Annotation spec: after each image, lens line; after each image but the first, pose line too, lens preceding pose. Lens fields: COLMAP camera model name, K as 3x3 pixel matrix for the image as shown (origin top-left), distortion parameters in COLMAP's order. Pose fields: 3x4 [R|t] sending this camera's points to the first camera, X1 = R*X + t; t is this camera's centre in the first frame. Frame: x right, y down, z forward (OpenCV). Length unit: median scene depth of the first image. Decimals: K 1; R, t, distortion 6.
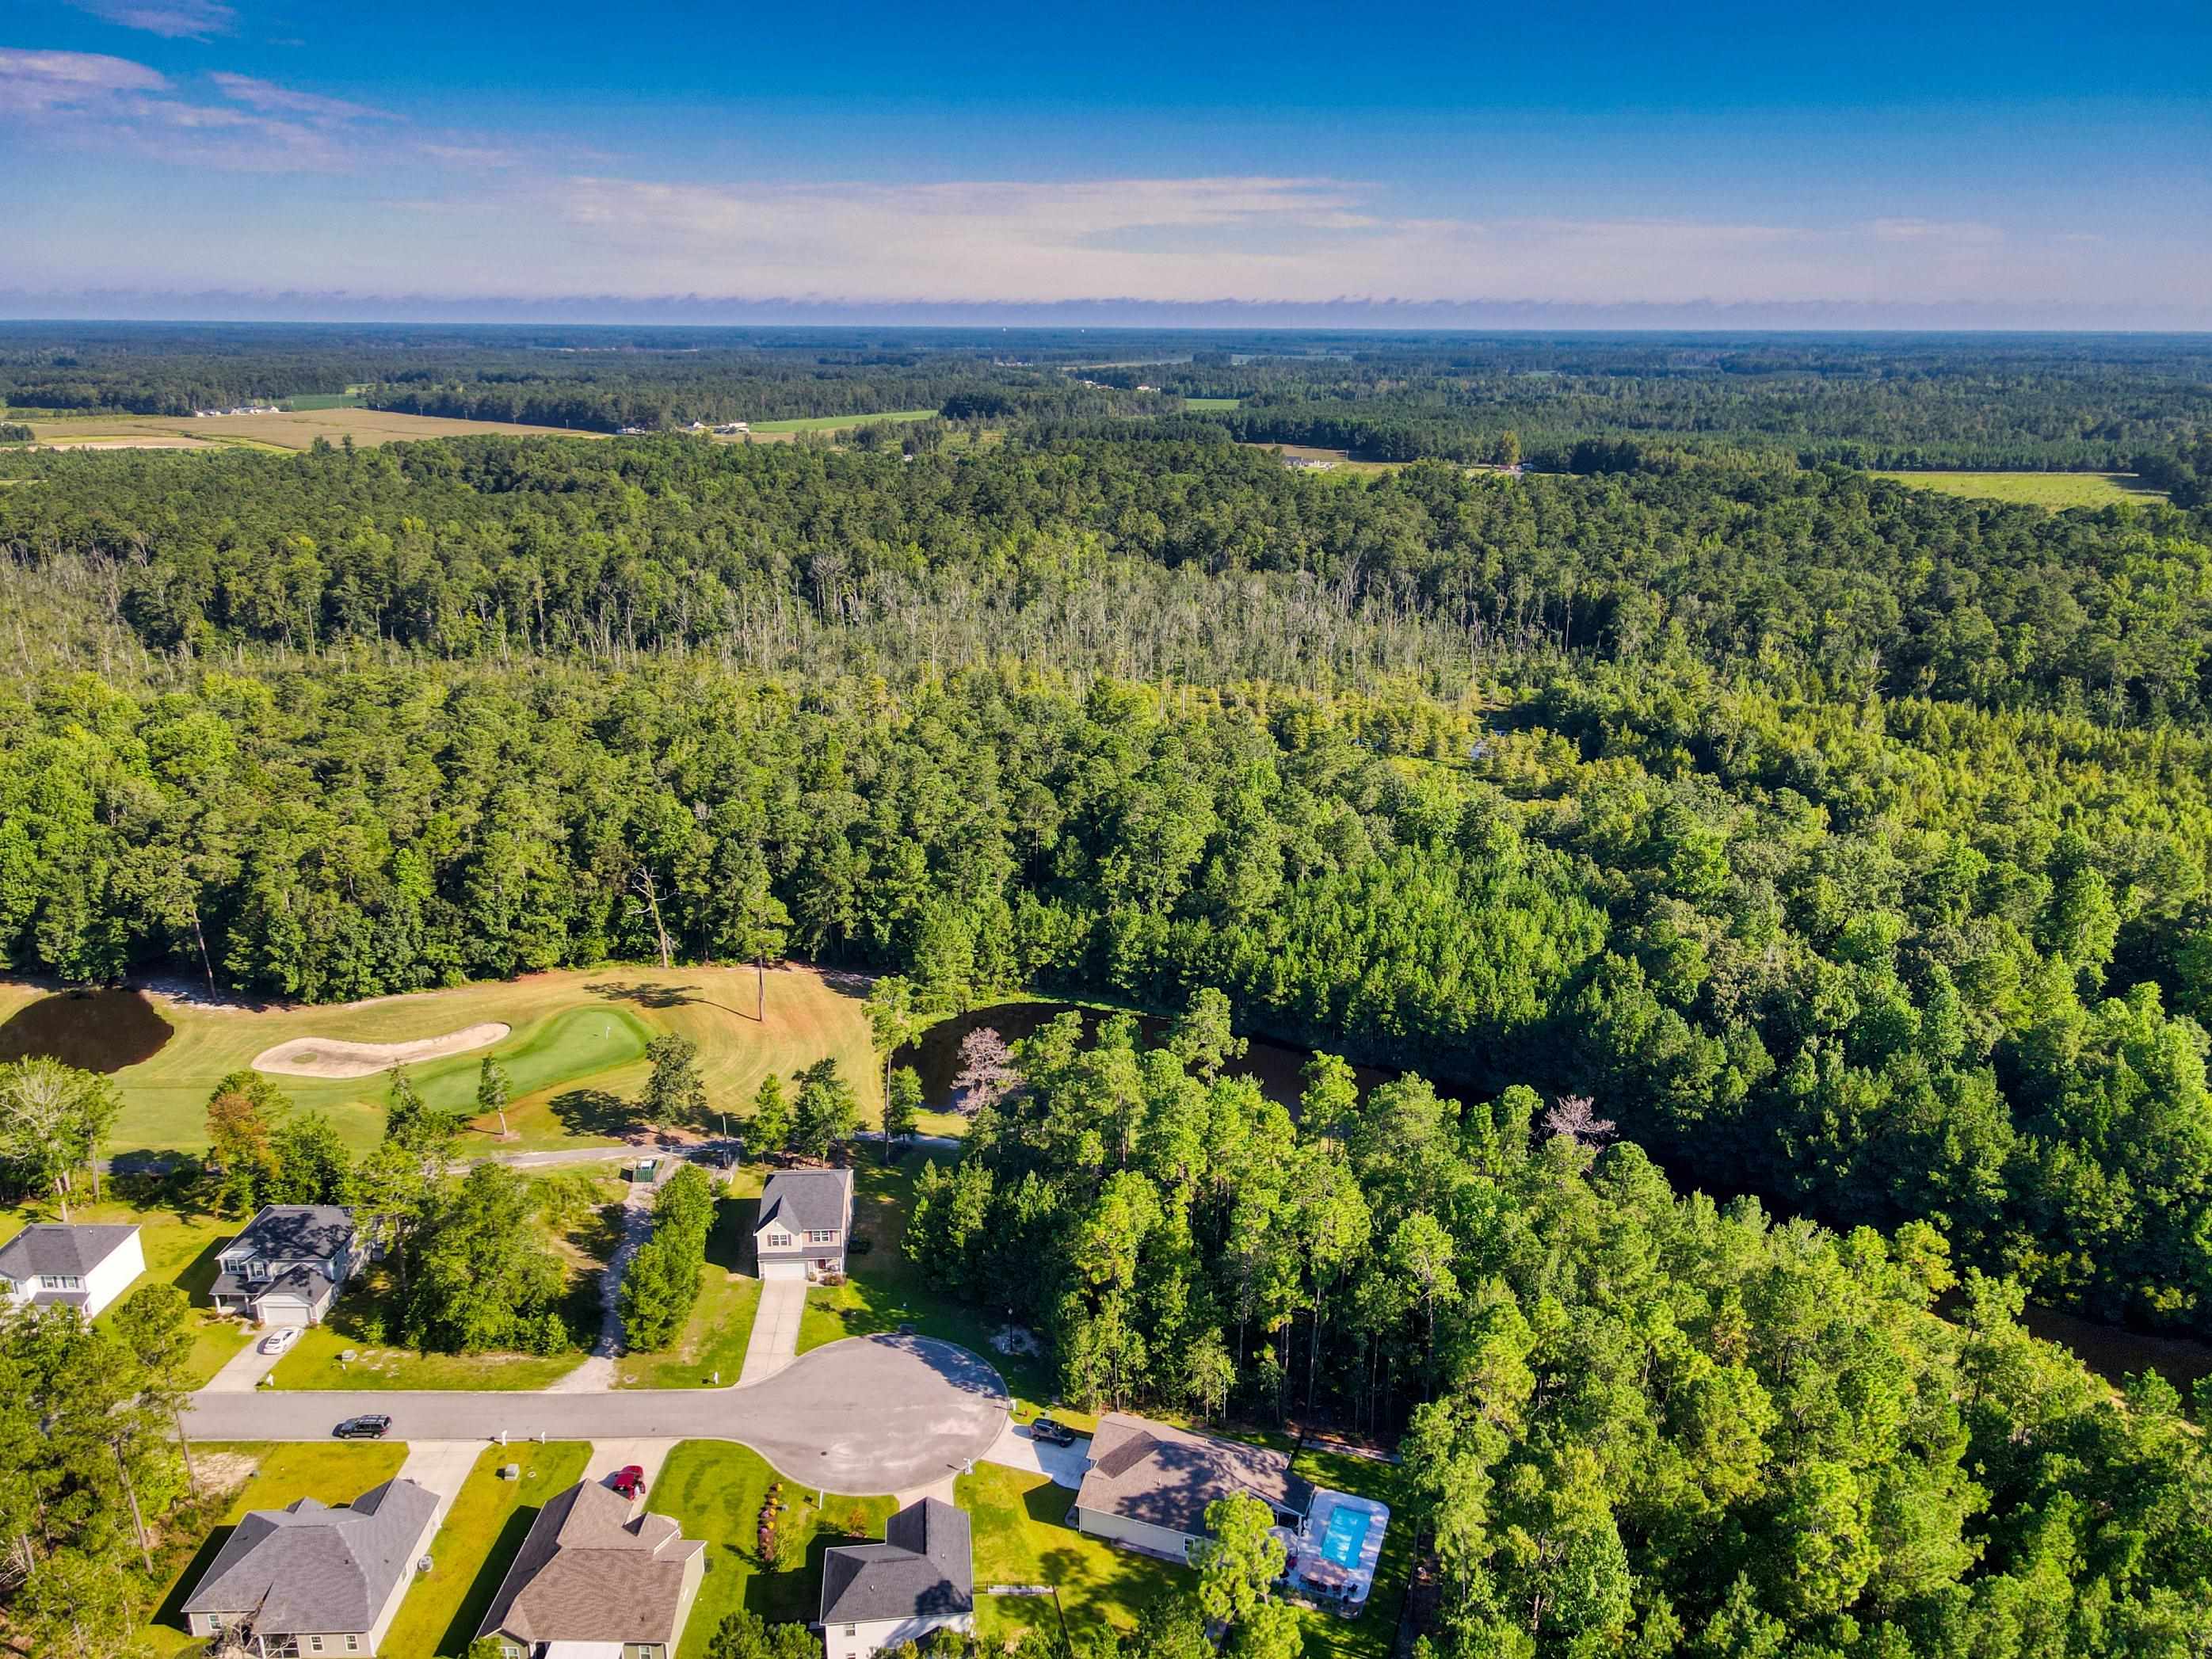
lens RADIAL K [[1615.7, 0, 1110.5], [0, 1615.7, 836.5], [0, 0, 1]] dist [0.015024, 0.006475]
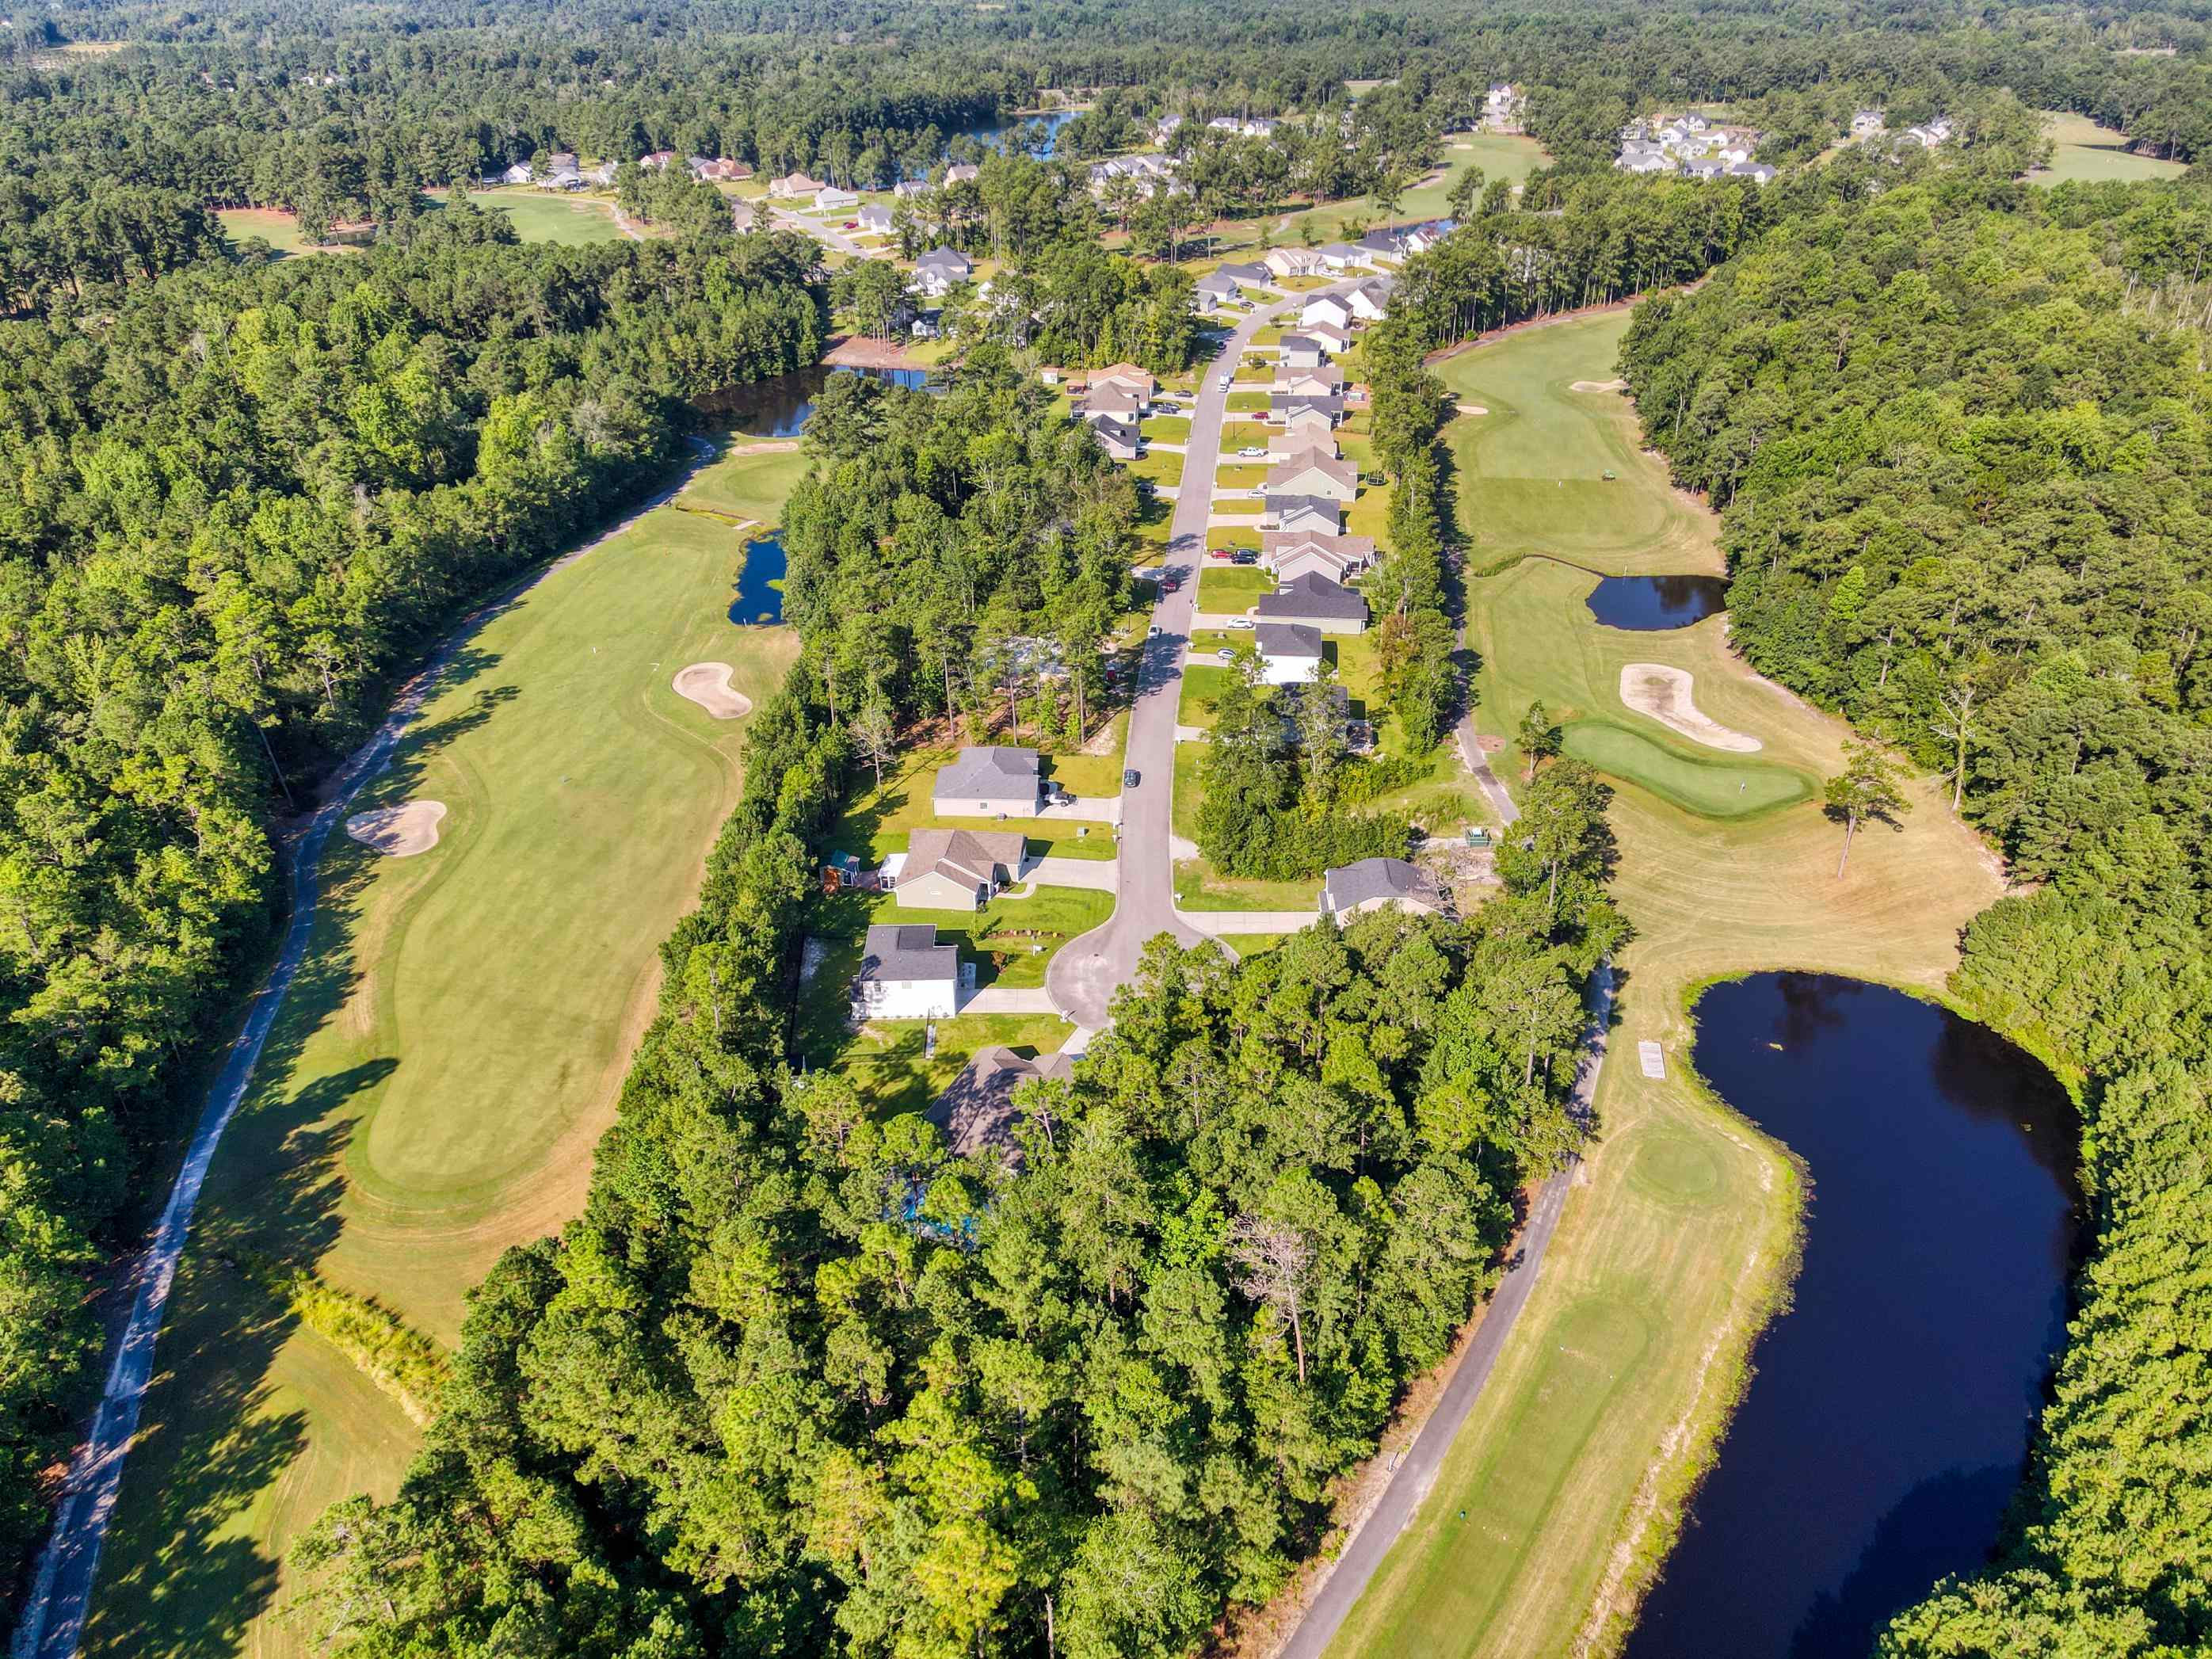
lens RADIAL K [[1615.7, 0, 1109.8], [0, 1615.7, 828.8], [0, 0, 1]] dist [0.015024, 0.006475]
pose [[-0.084909, 0.492323, -0.866261, 0.561904], [-0.298690, 0.816841, 0.493513, -0.220609], [0.950566, 0.300647, 0.077695, 0.536266]]
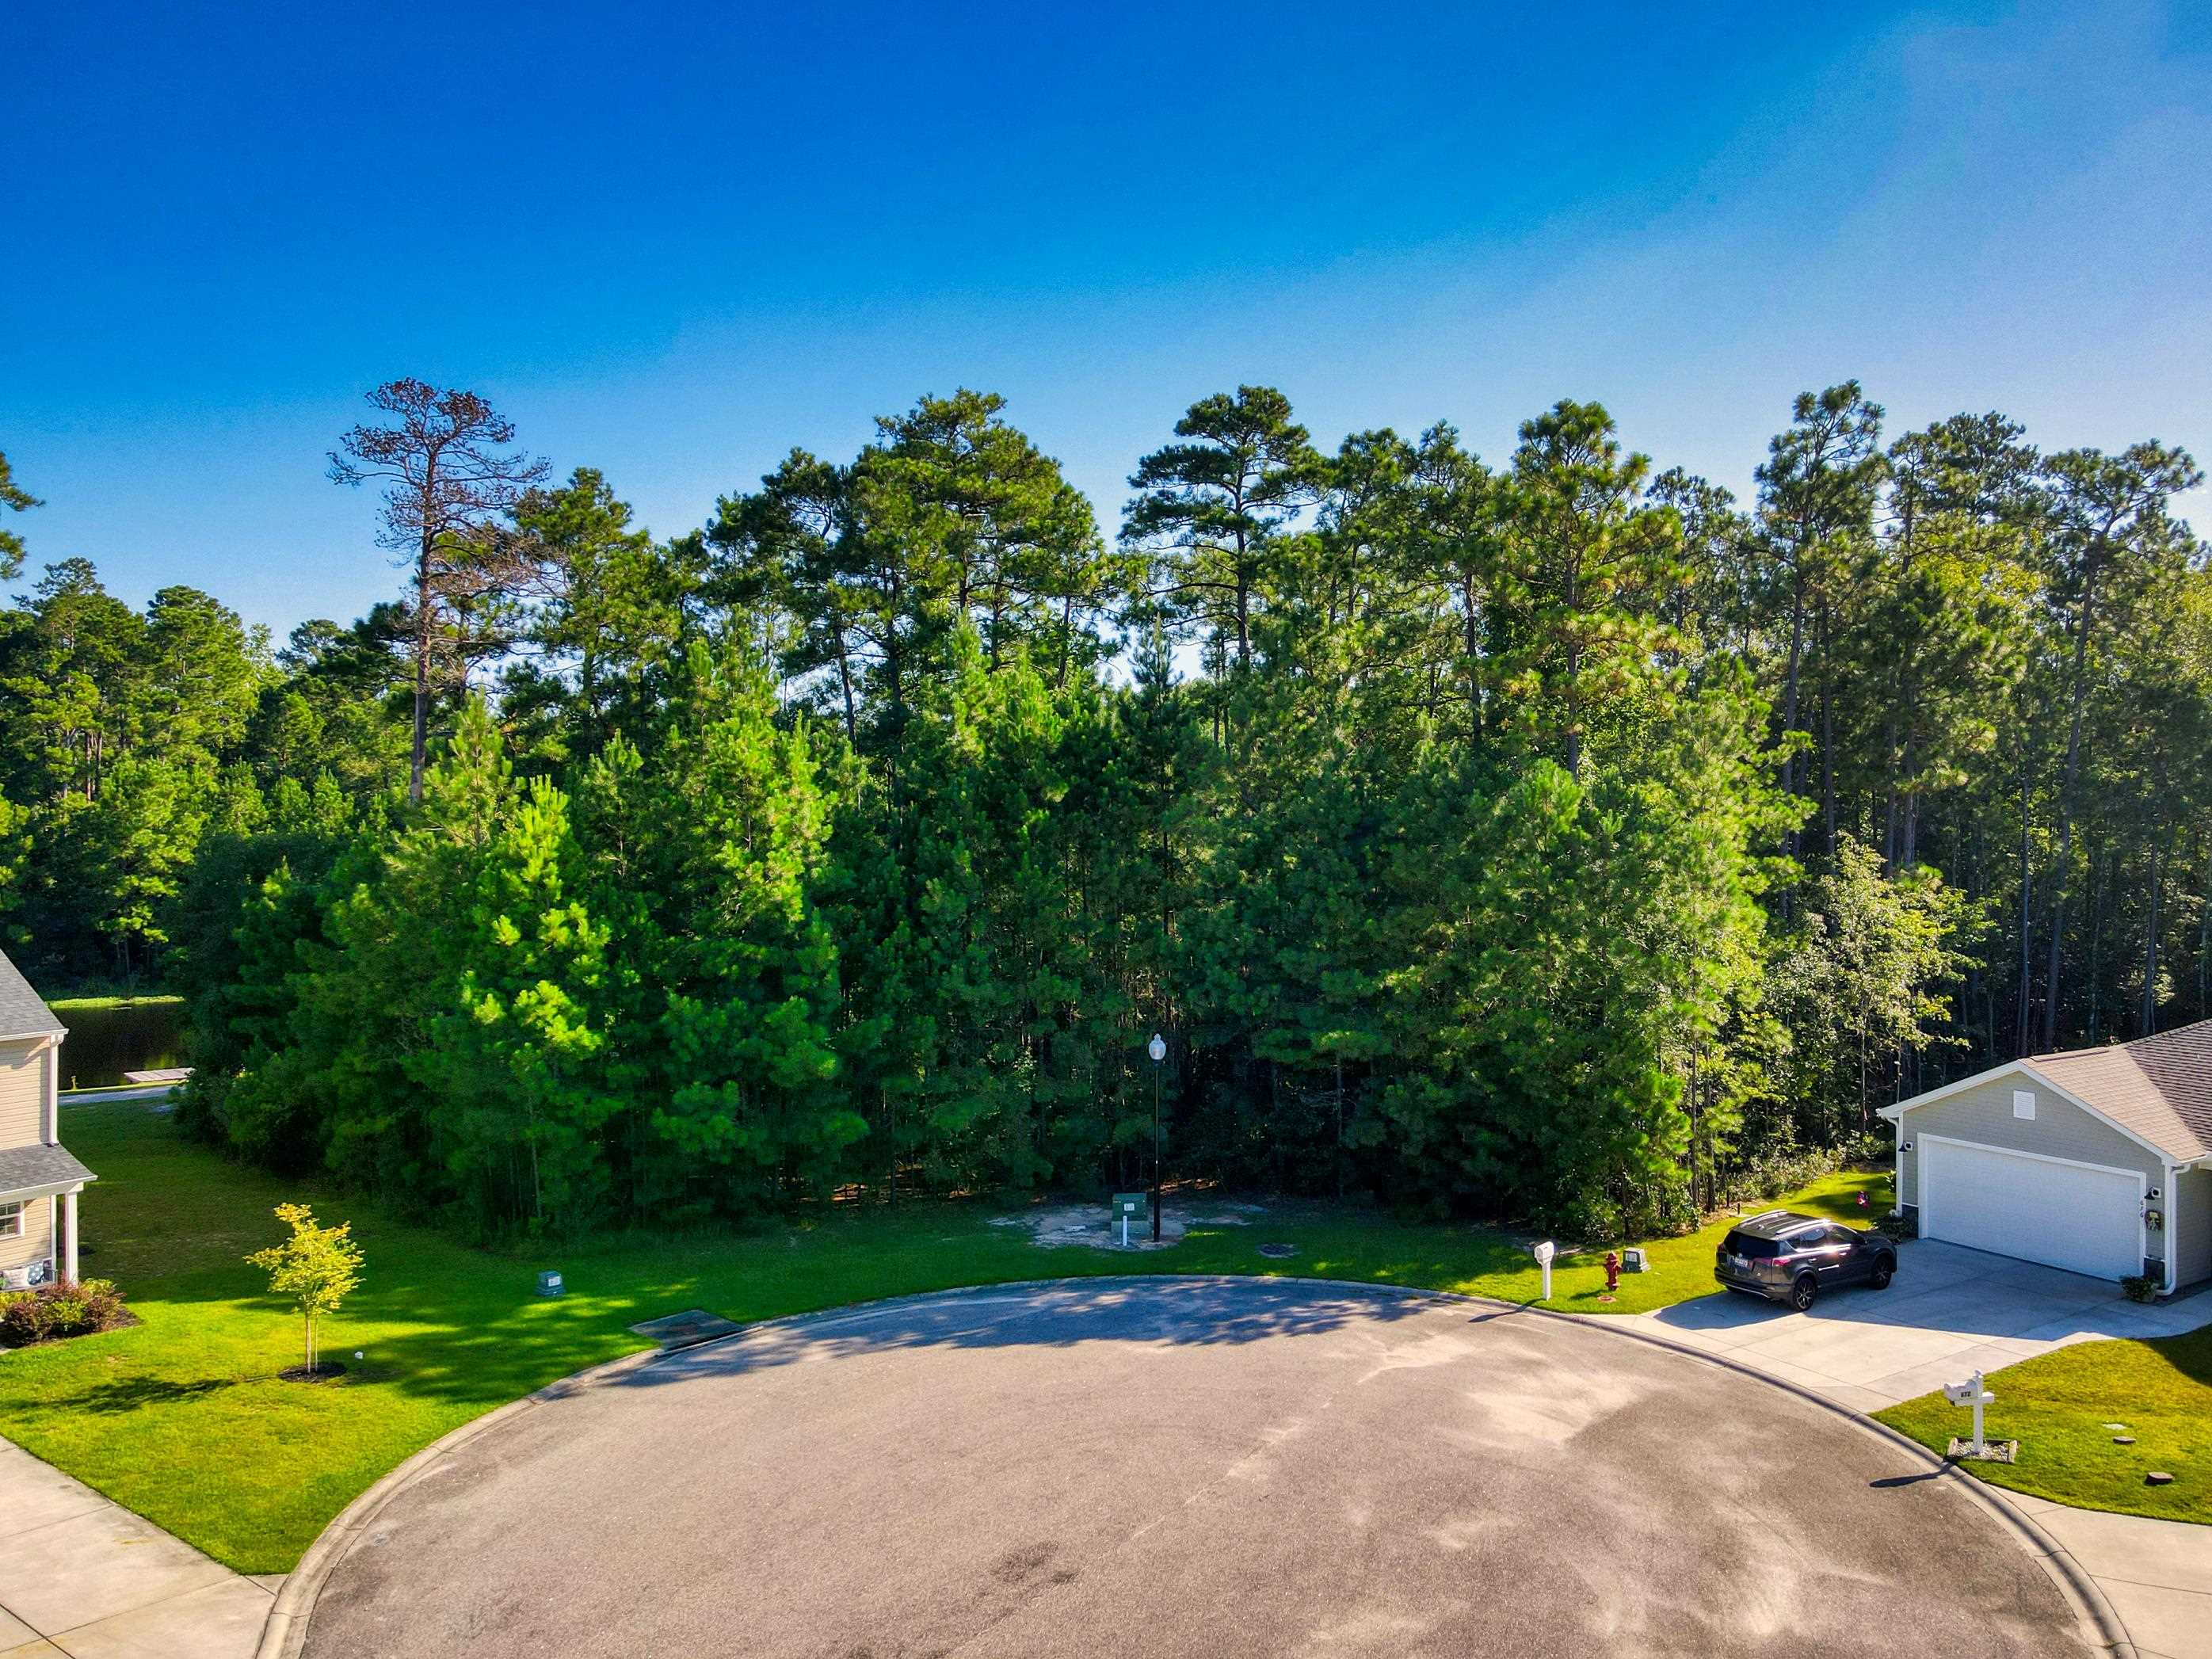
lens RADIAL K [[1615.7, 0, 1108.3], [0, 1615.7, 822.4], [0, 0, 1]] dist [0.015024, 0.006475]
pose [[0.618351, -0.012617, 0.785801, -0.170759], [0.243549, 0.953724, -0.176336, 0.201927], [-0.747212, 0.300419, 0.592809, 0.569089]]
